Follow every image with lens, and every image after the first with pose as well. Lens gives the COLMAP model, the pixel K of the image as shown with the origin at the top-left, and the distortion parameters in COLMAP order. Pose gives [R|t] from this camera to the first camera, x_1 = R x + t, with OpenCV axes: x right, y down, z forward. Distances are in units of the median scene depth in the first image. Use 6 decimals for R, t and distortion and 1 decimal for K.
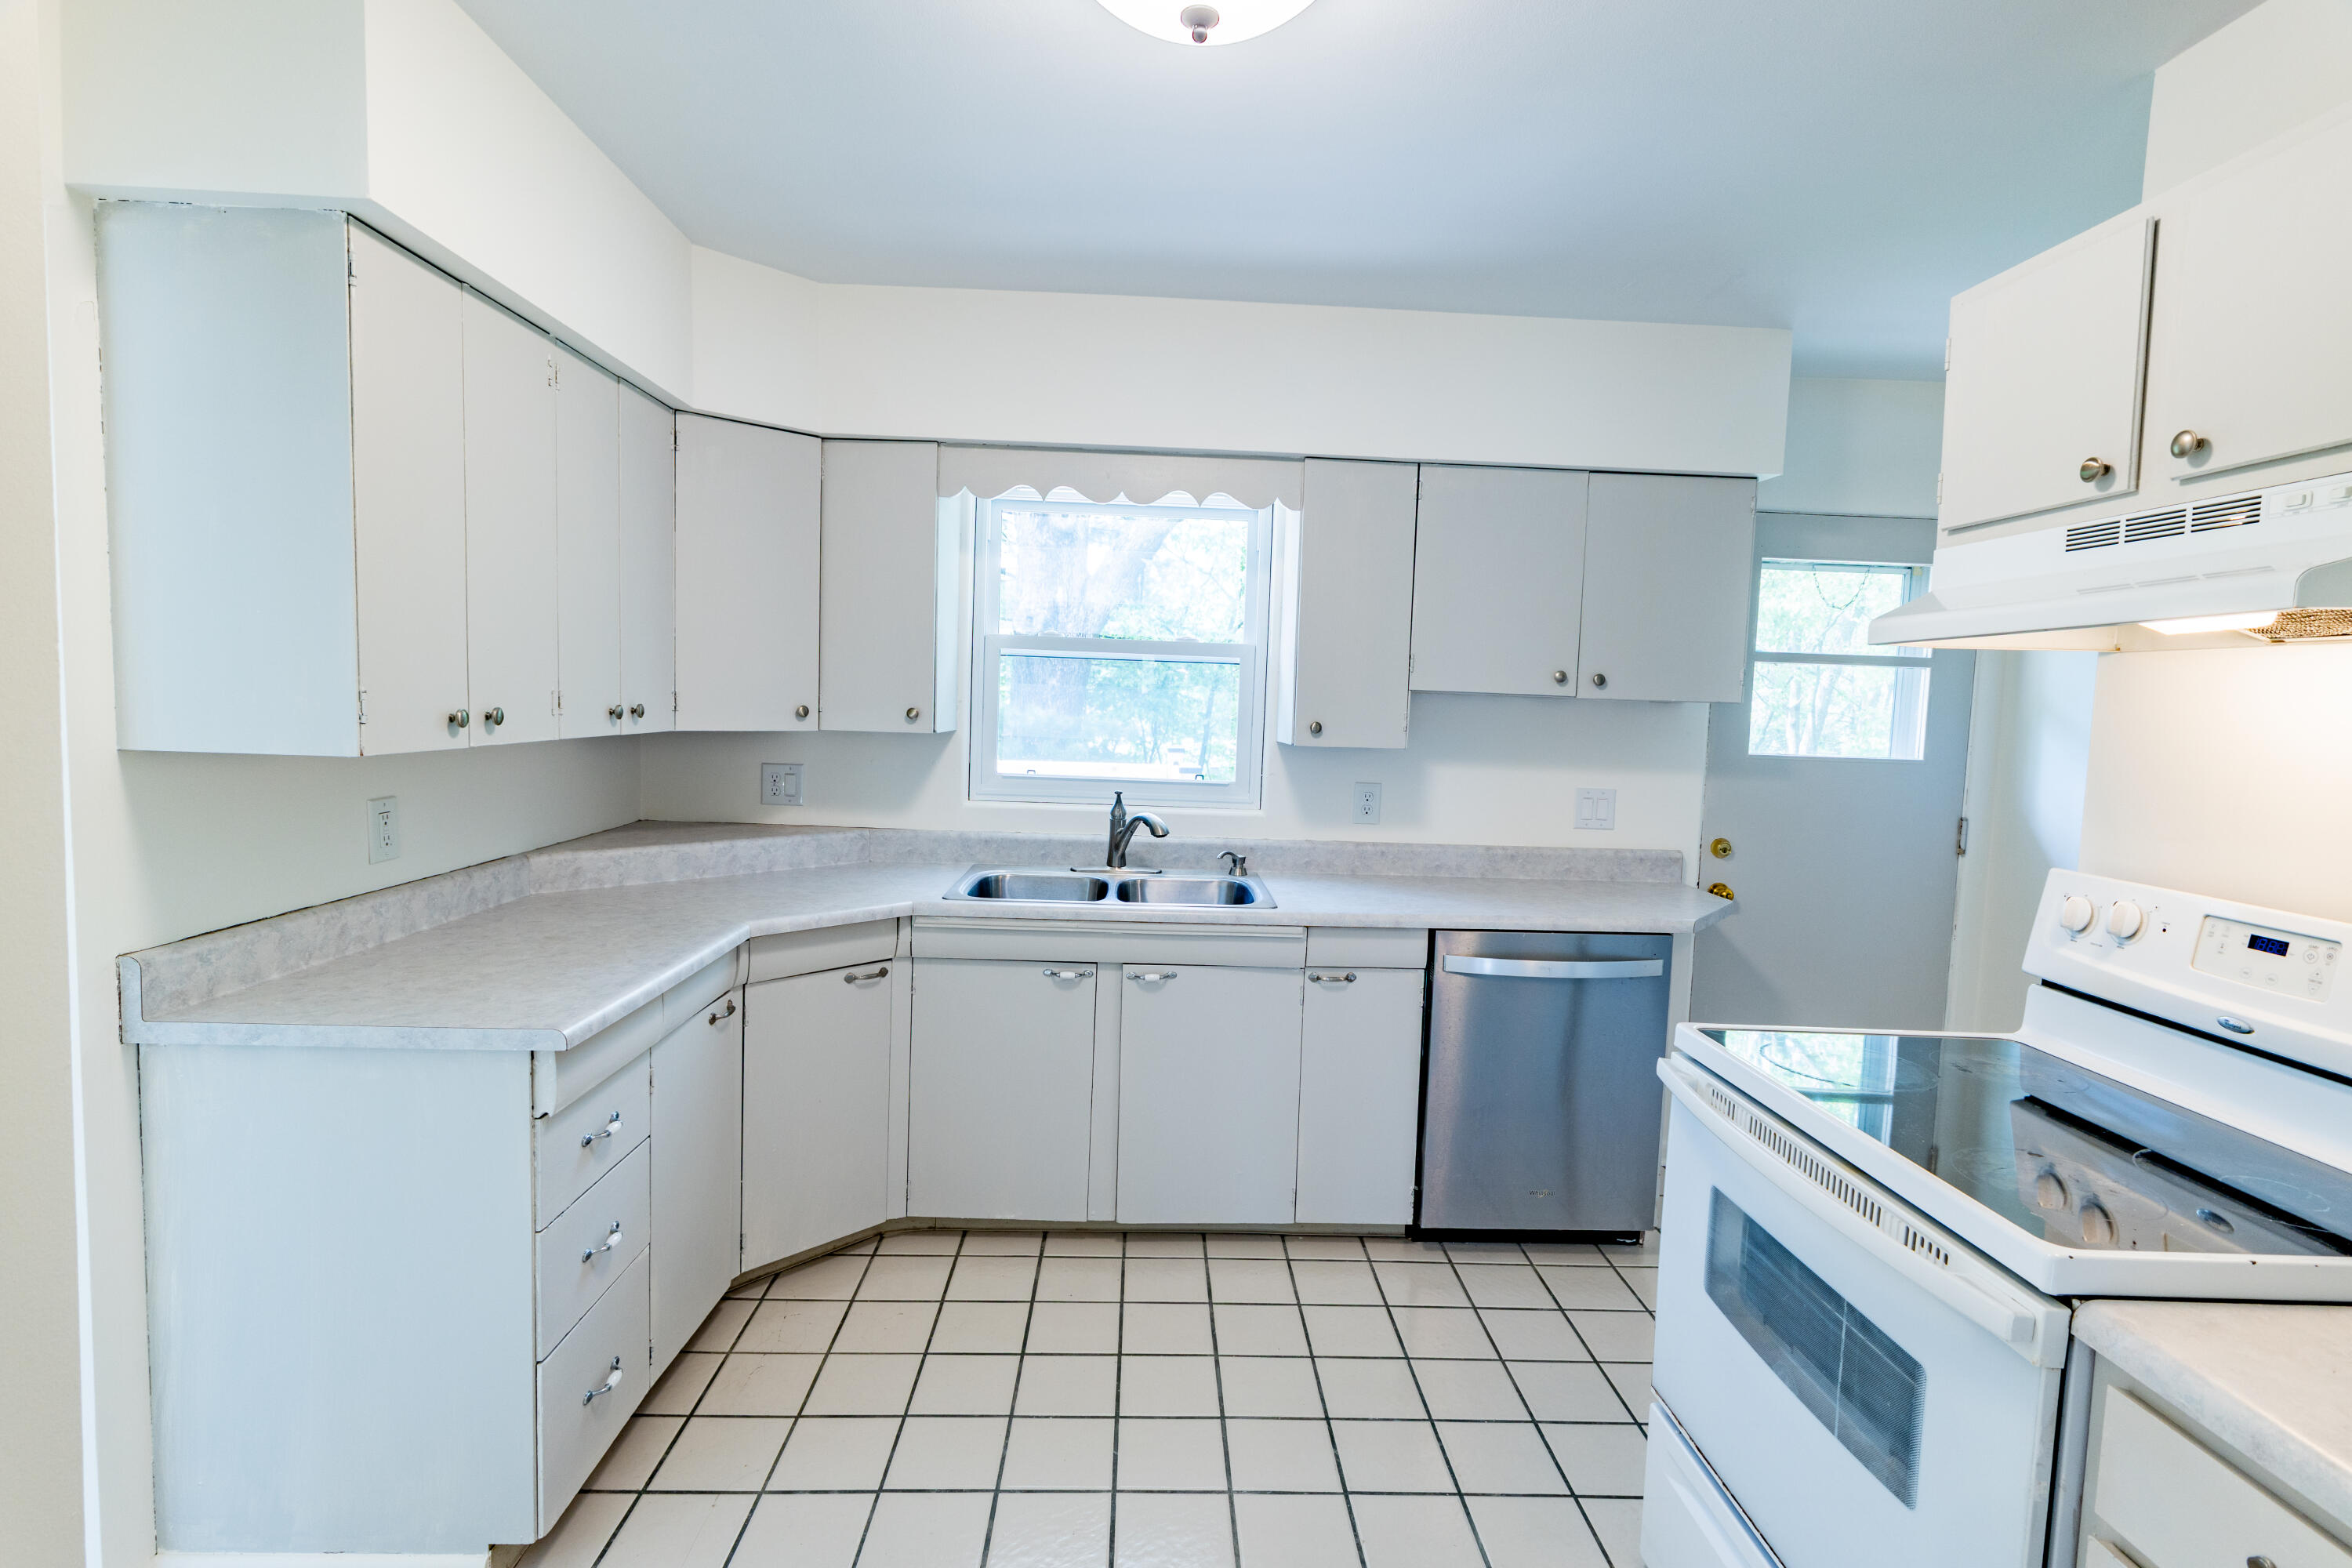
lens RADIAL K [[1135.2, 0, 1184.6], [0, 1135.2, 779.7], [0, 0, 1]] dist [0.005227, 0.000314]
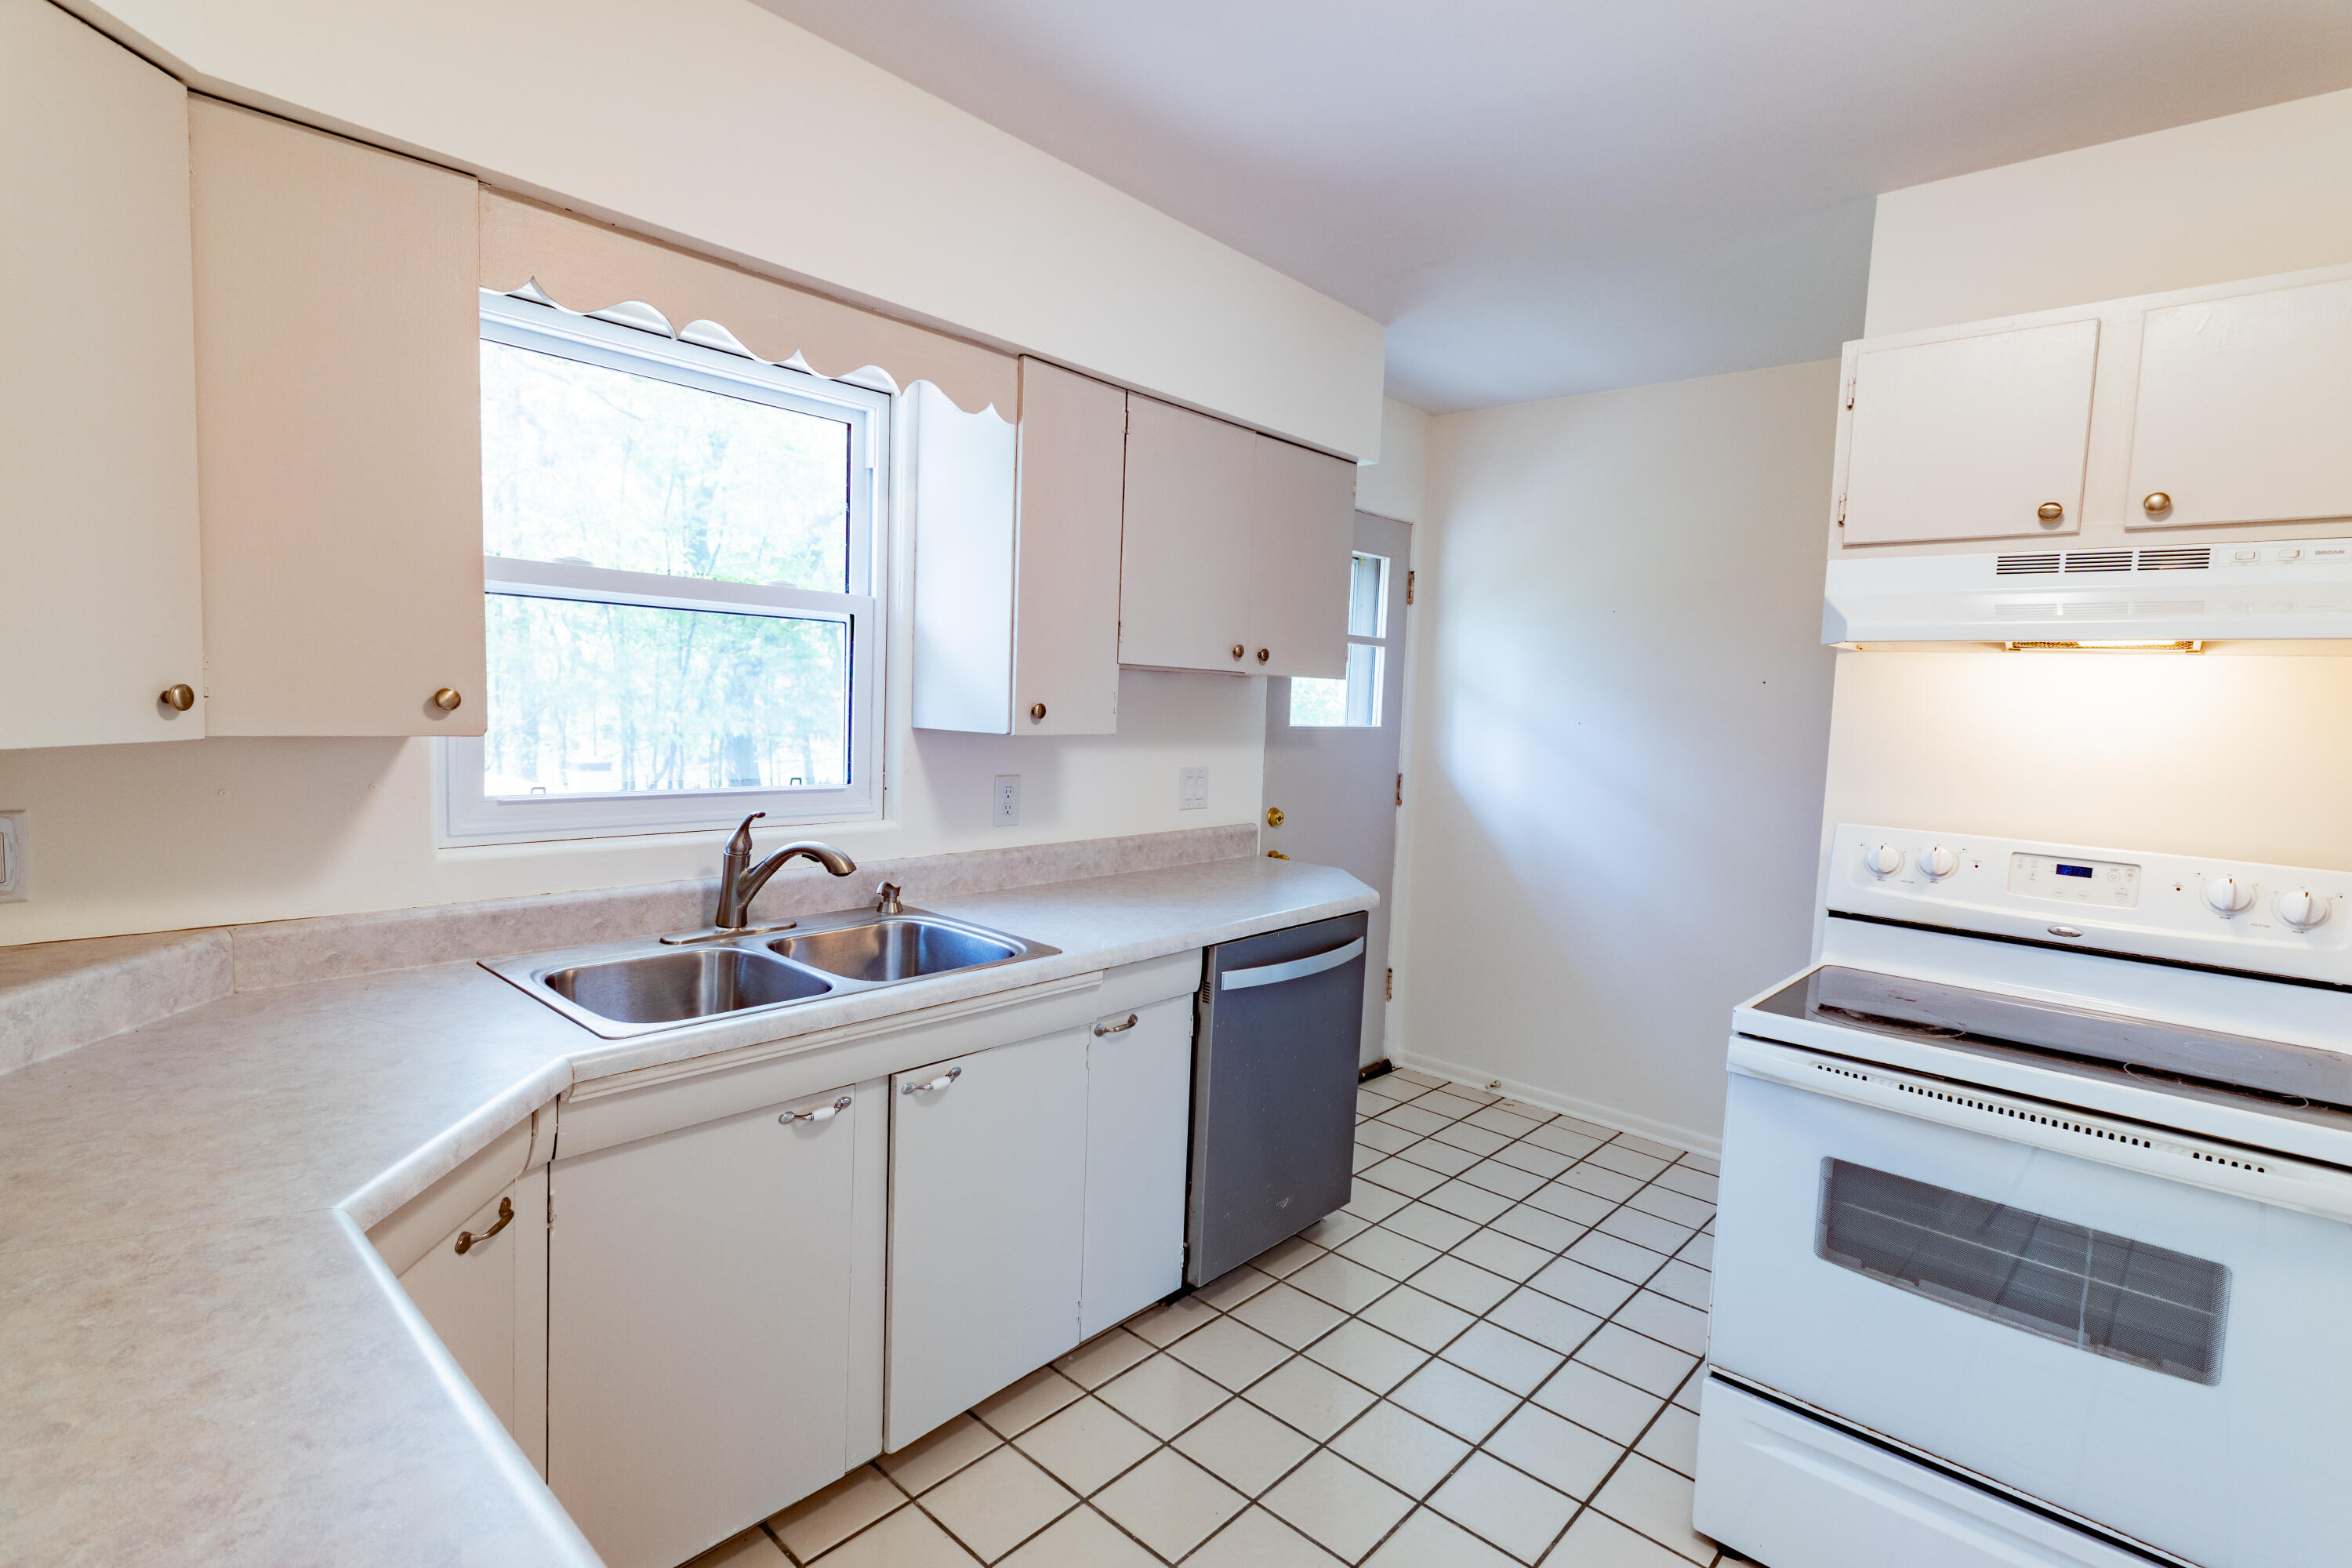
lens RADIAL K [[1135.2, 0, 1182.2], [0, 1135.2, 782.3], [0, 0, 1]] dist [0.005227, 0.000314]
pose [[0.692001, -0.063638, 0.719086, -0.380610], [0.034270, 0.997880, 0.055331, -0.036997], [-0.721083, -0.013645, 0.692715, 0.394875]]
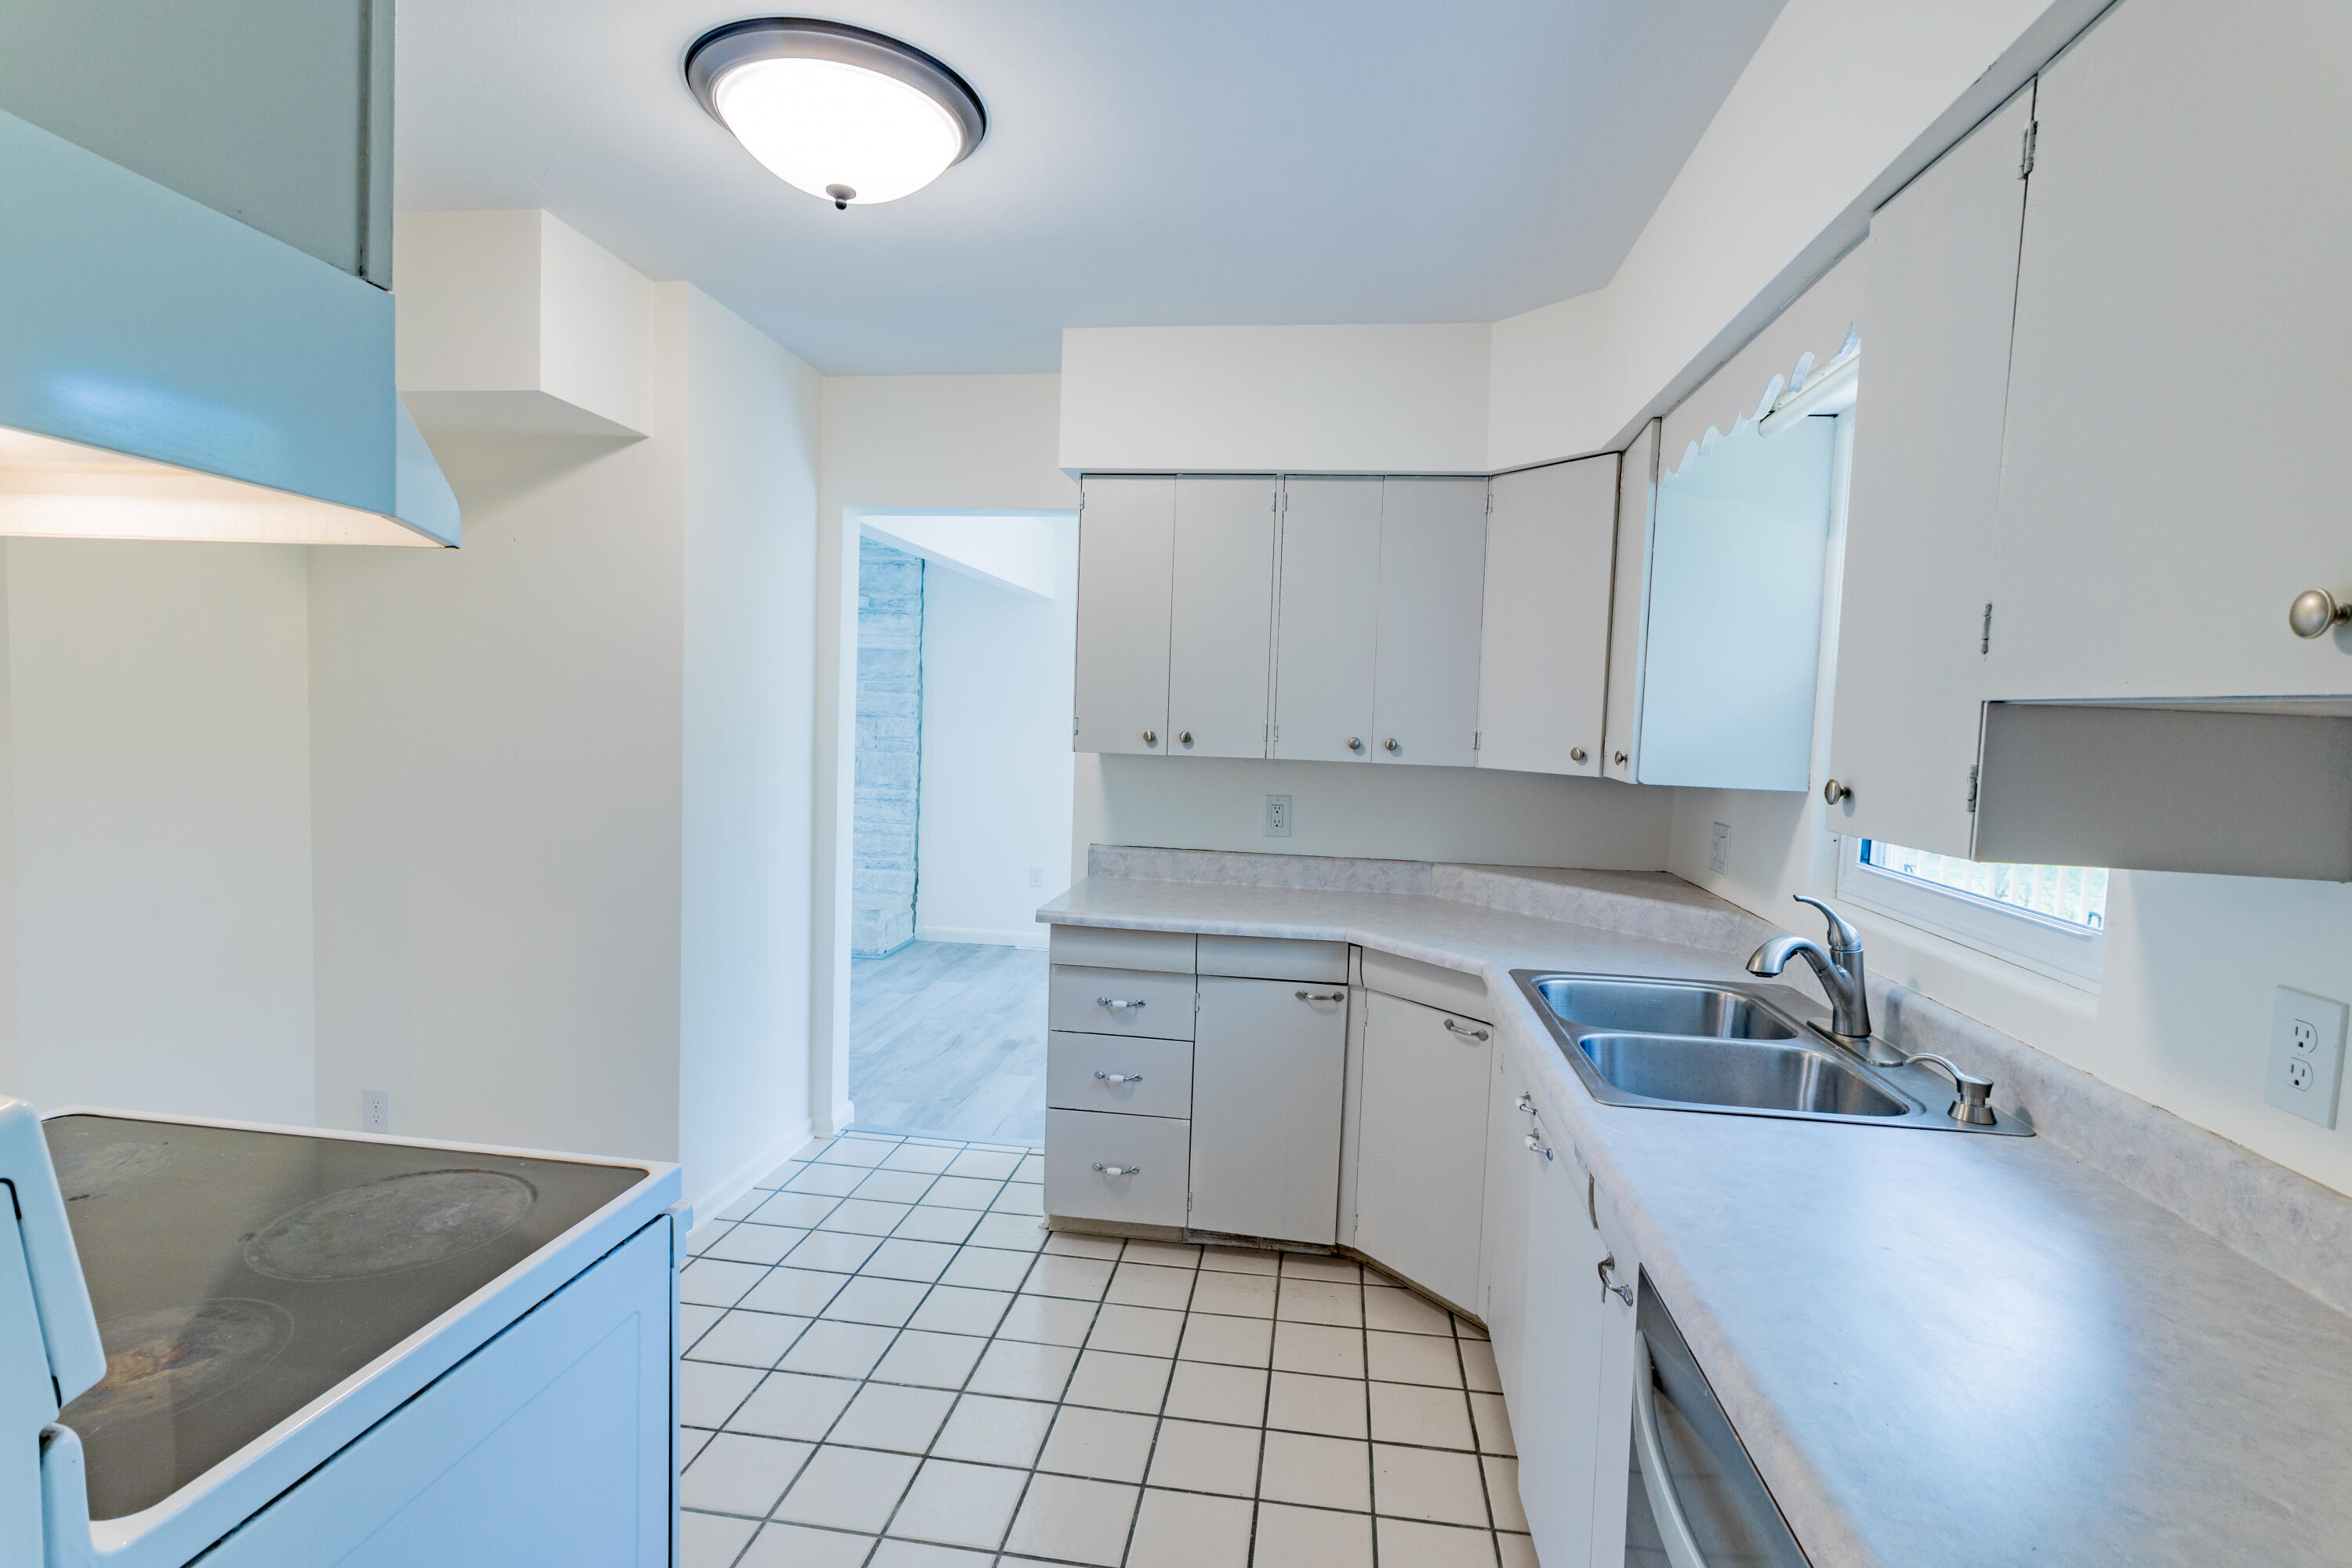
lens RADIAL K [[1135.2, 0, 1181.0], [0, 1135.2, 784.2], [0, 0, 1]] dist [0.005227, 0.000314]
pose [[-0.173259, 0.023261, -0.984602, 0.616884], [-0.115196, 0.992380, 0.043715, -0.038410], [0.978116, 0.120996, -0.169259, 0.824599]]
